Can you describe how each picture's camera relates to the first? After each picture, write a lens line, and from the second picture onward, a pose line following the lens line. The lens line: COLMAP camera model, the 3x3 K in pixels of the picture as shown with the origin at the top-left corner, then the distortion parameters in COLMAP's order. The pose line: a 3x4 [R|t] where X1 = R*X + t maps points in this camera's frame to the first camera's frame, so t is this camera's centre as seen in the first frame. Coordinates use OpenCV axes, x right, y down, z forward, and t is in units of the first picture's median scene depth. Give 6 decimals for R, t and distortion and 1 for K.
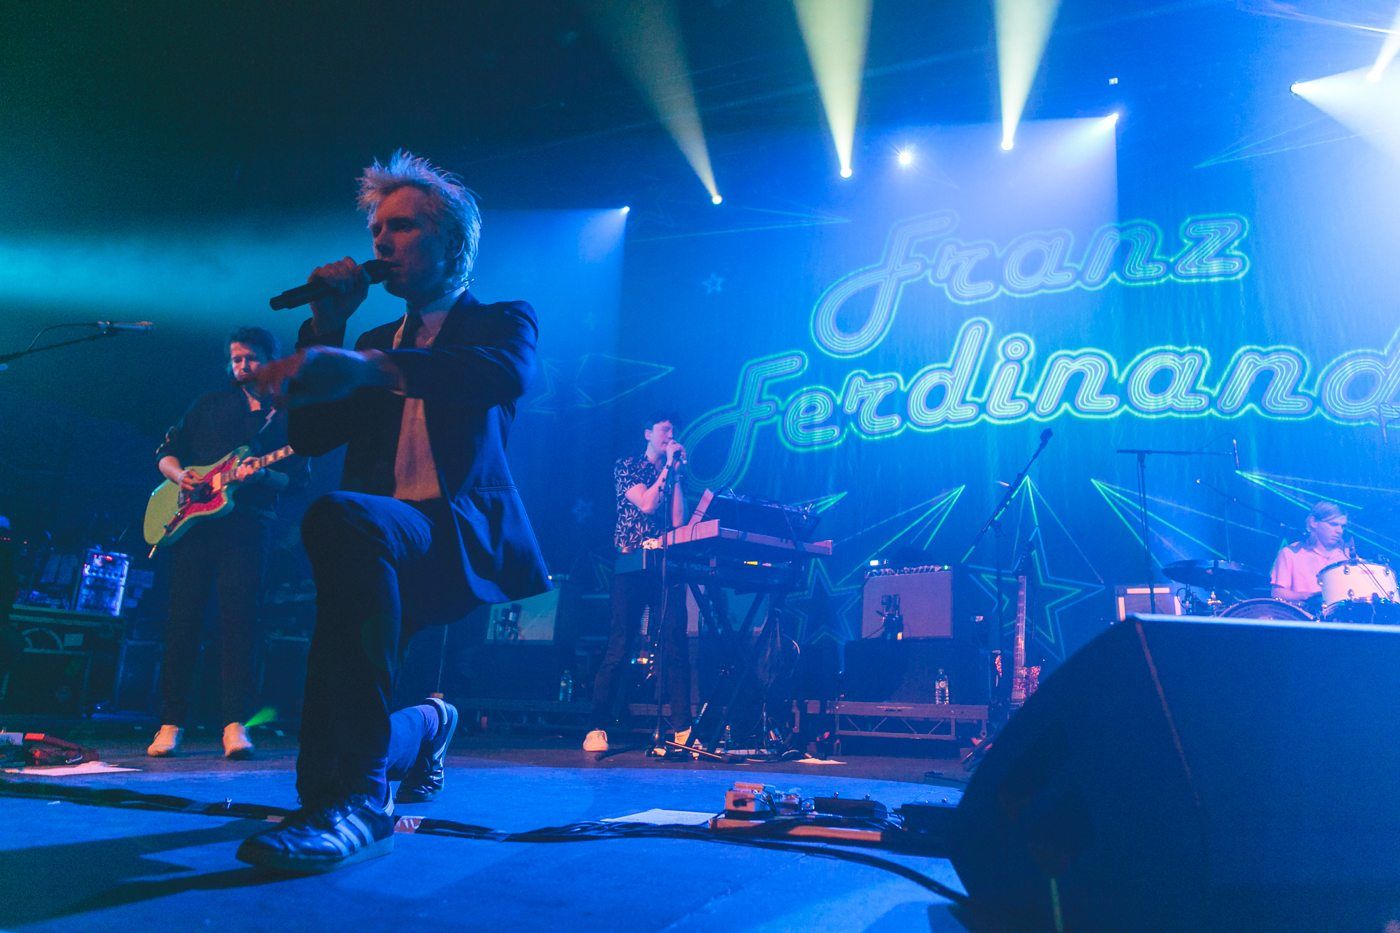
lens RADIAL K [[954.2, 0, 700.0], [0, 954.2, 466.5], [0, 0, 1]] dist [0.002149, -0.002861]
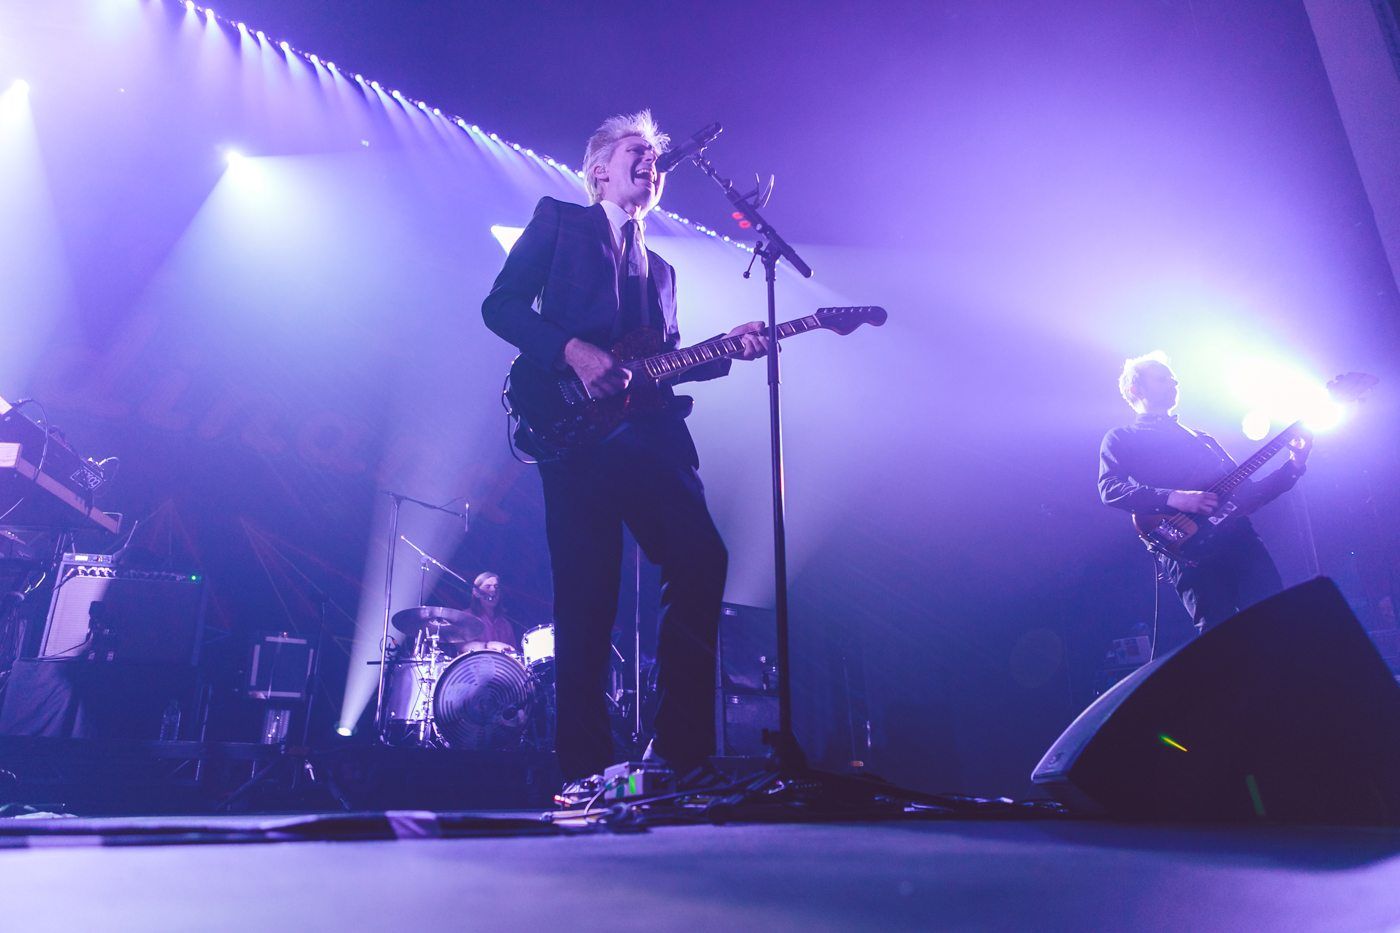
lens RADIAL K [[954.2, 0, 700.0], [0, 954.2, 466.5], [0, 0, 1]] dist [0.002149, -0.002861]
pose [[0.502960, 0.255084, 0.825811, -0.224037], [-0.187428, 0.964910, -0.183898, 0.081985], [-0.843743, -0.062287, 0.533121, 0.196770]]
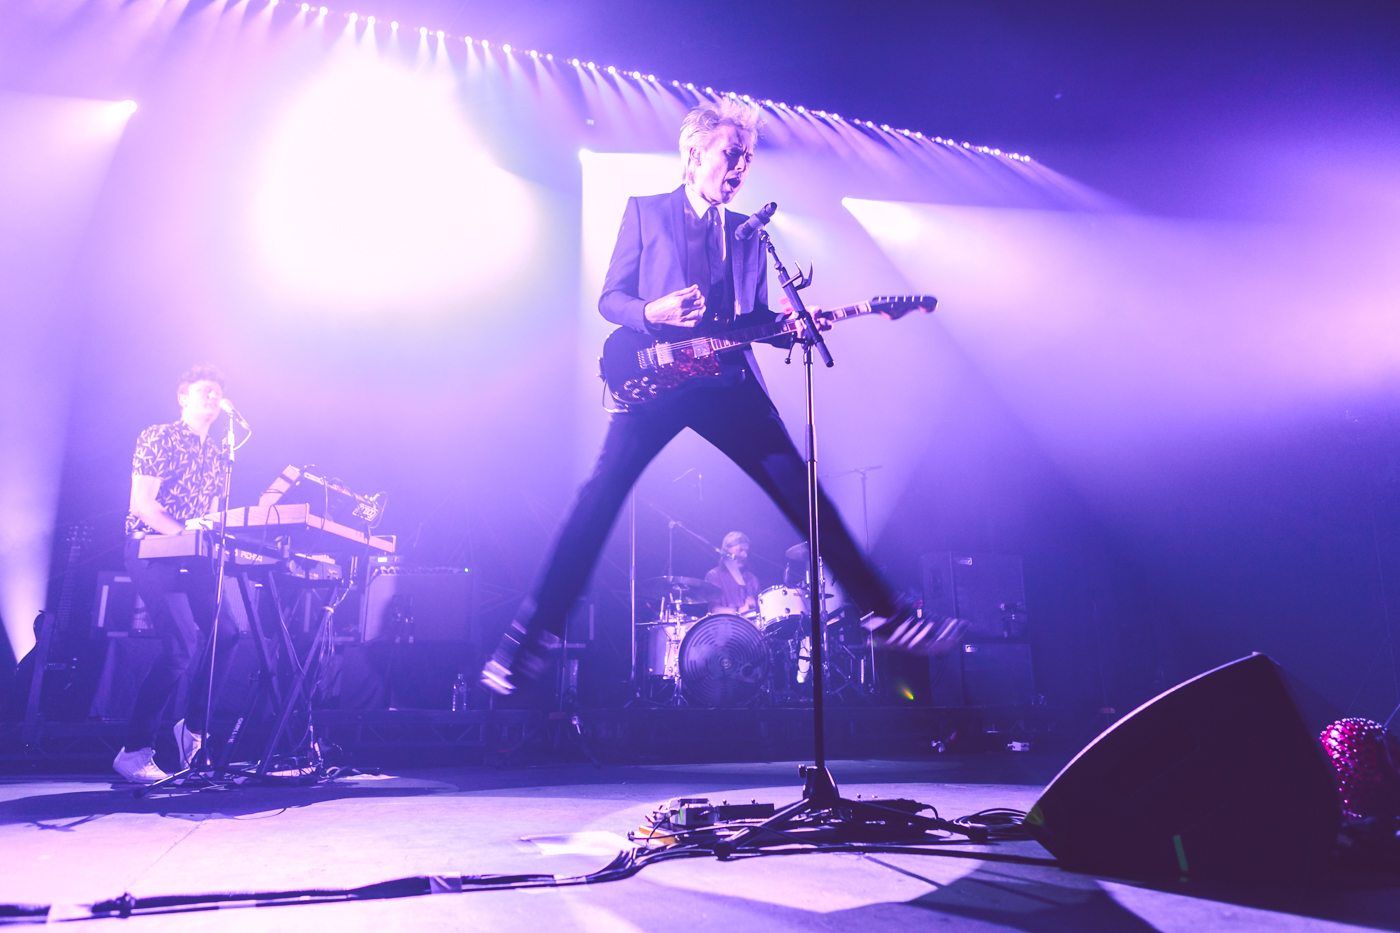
lens RADIAL K [[995.8, 0, 700.0], [0, 995.8, 466.5], [0, 0, 1]] dist [-0.004112, -0.000220]
pose [[0.749374, 0.125093, 0.650223, -0.235972], [-0.131813, 0.990521, -0.038648, 0.008793], [-0.648894, -0.056746, 0.758760, 0.076725]]
